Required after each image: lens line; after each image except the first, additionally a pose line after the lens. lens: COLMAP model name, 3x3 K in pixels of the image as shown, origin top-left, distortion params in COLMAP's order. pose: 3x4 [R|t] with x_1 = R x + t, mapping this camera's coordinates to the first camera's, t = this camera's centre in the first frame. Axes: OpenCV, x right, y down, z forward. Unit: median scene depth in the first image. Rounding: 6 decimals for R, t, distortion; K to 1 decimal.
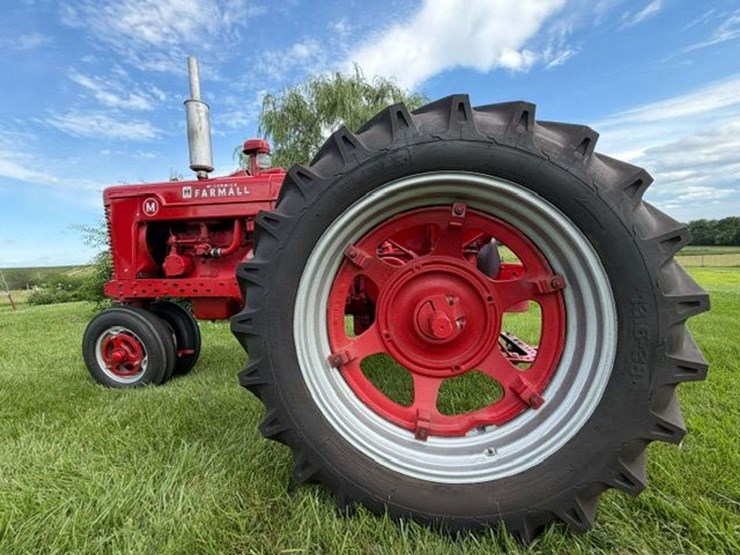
lens RADIAL K [[307.1, 0, 370.0], [0, 307.1, 277.5], [0, 0, 1]] dist [0.009800, 0.000135]
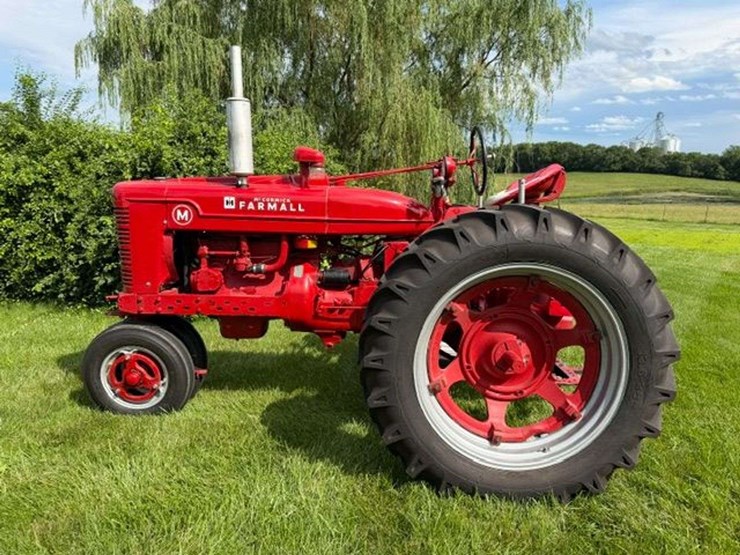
lens RADIAL K [[560.4, 0, 370.0], [0, 560.4, 277.5], [0, 0, 1]] dist [0.110362, -0.175277]
pose [[0.987305, 0.020927, 0.157452, -0.736603], [-0.039064, 0.992827, 0.112997, -0.437216], [-0.153958, -0.117713, 0.981041, -1.200023]]
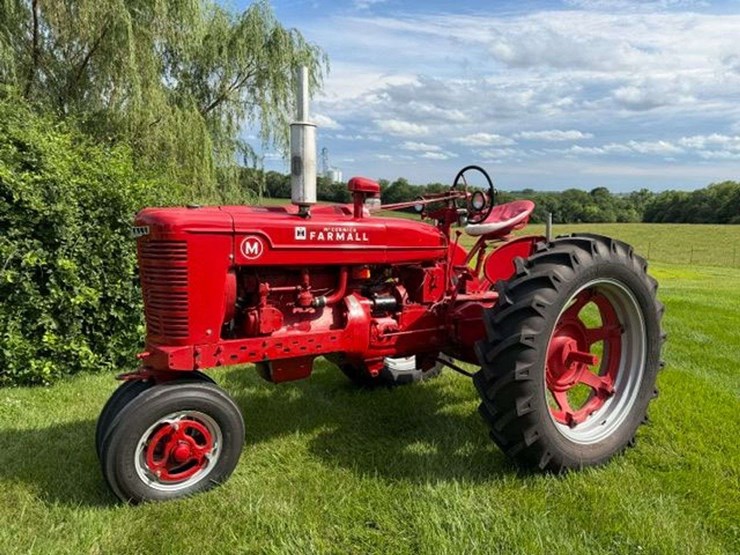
lens RADIAL K [[560.4, 0, 370.0], [0, 560.4, 277.5], [0, 0, 1]] dist [0.110362, -0.175277]
pose [[0.716956, -0.026576, 0.696612, -2.538737], [-0.019561, 0.998113, 0.058211, -0.415432], [-0.696844, -0.055360, 0.715083, -0.381424]]
